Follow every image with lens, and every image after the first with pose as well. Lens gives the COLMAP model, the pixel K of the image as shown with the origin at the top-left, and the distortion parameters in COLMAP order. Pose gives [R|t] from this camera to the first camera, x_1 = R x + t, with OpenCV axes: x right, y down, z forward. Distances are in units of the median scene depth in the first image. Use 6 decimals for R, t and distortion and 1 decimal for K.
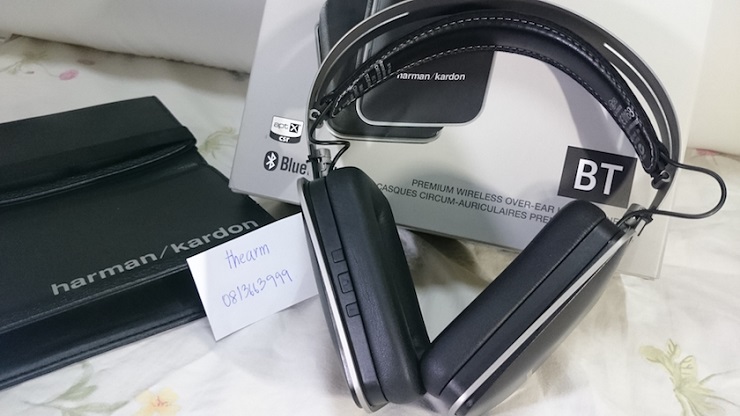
lens RADIAL K [[589.9, 0, 386.5], [0, 589.9, 209.0], [0, 0, 1]] dist [0.059820, -0.157038]
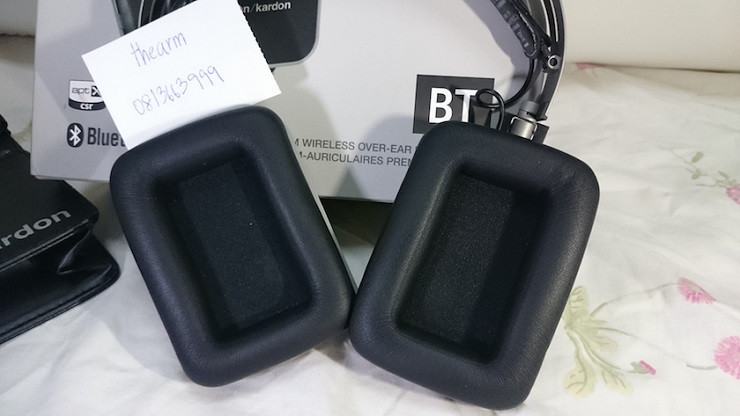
lens RADIAL K [[589.9, 0, 386.5], [0, 589.9, 209.0], [0, 0, 1]] dist [0.059820, -0.157038]
pose [[0.981677, -0.145028, 0.123604, 0.115184], [0.134093, 0.986627, 0.092657, 0.001421], [-0.135389, -0.074385, 0.987996, 0.126432]]
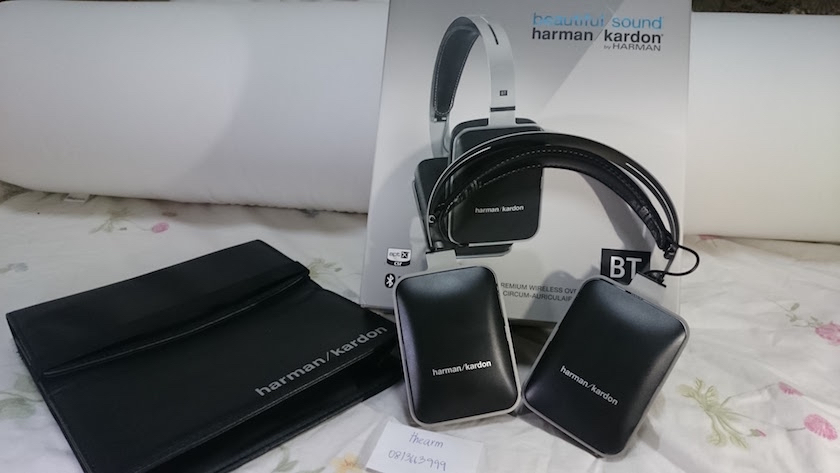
lens RADIAL K [[699.1, 0, 421.2], [0, 699.1, 192.8], [0, 0, 1]] dist [0.108340, -0.206419]
pose [[0.990841, -0.100378, 0.090319, -0.256410], [0.115485, 0.976571, -0.181582, 0.022209], [-0.069976, 0.190350, 0.979219, -0.642353]]
